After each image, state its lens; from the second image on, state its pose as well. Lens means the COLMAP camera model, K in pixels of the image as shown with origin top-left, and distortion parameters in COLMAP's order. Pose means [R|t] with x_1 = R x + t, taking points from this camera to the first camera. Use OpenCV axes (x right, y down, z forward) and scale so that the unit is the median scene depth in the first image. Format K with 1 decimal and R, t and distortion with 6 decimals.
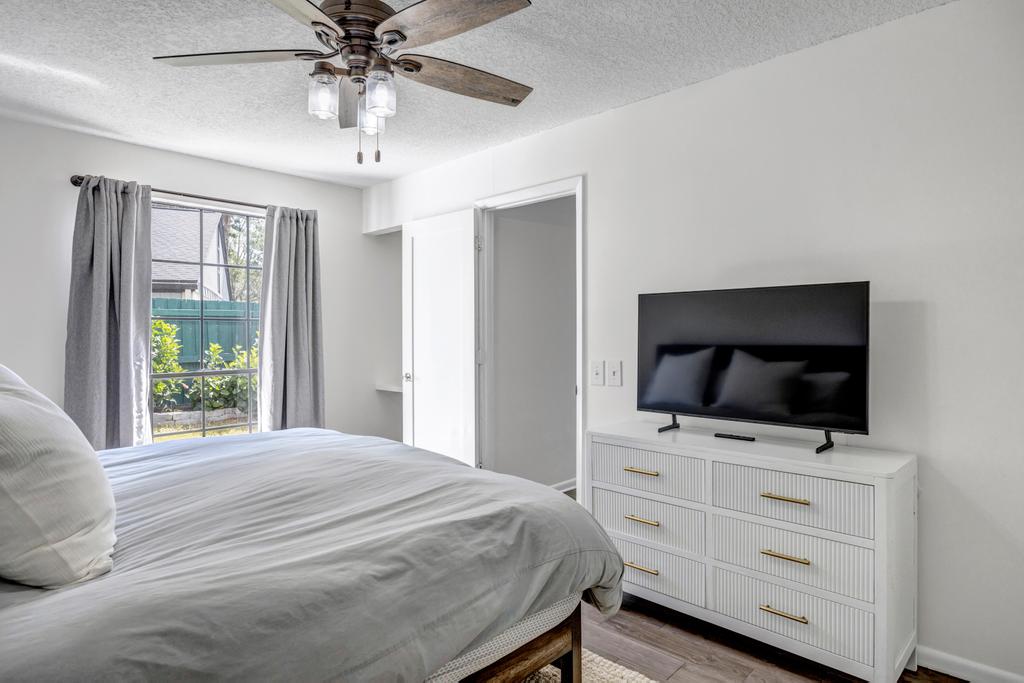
lens RADIAL K [[576.0, 0, 512.0], [0, 576.0, 341.5], [0, 0, 1]] dist [-0.002164, -0.000694]
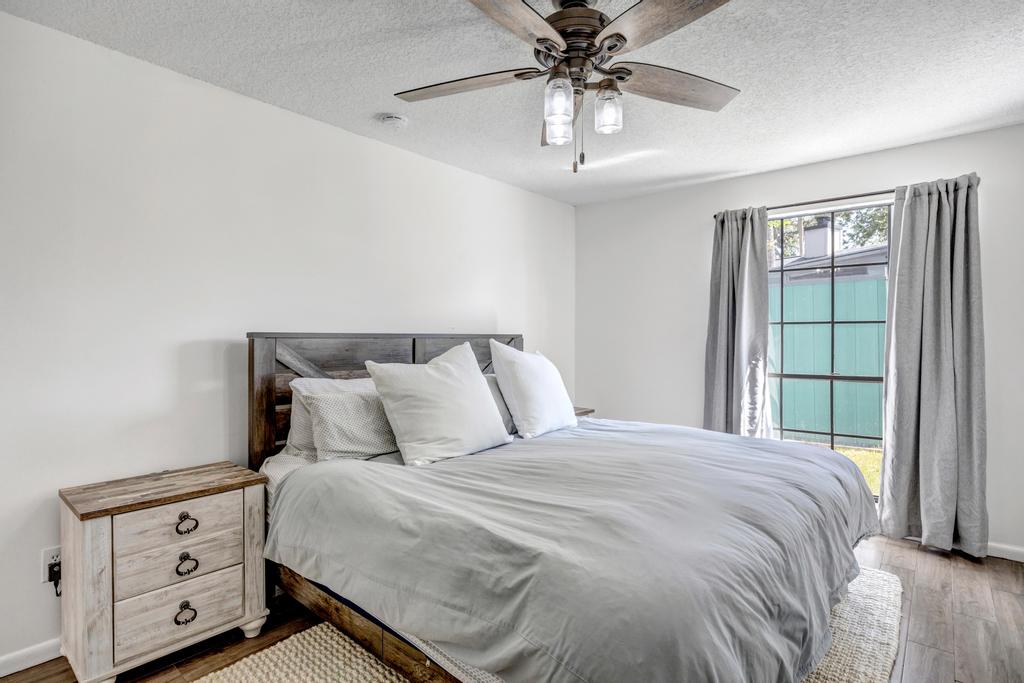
lens RADIAL K [[512.4, 0, 512.0], [0, 512.4, 341.5], [0, 0, 1]] dist [-0.002212, -0.000402]
pose [[0.063519, 0.013906, -0.997884, 0.664811], [-0.017062, 0.999772, 0.012846, -0.017255], [0.997835, 0.016210, 0.063742, 0.845658]]
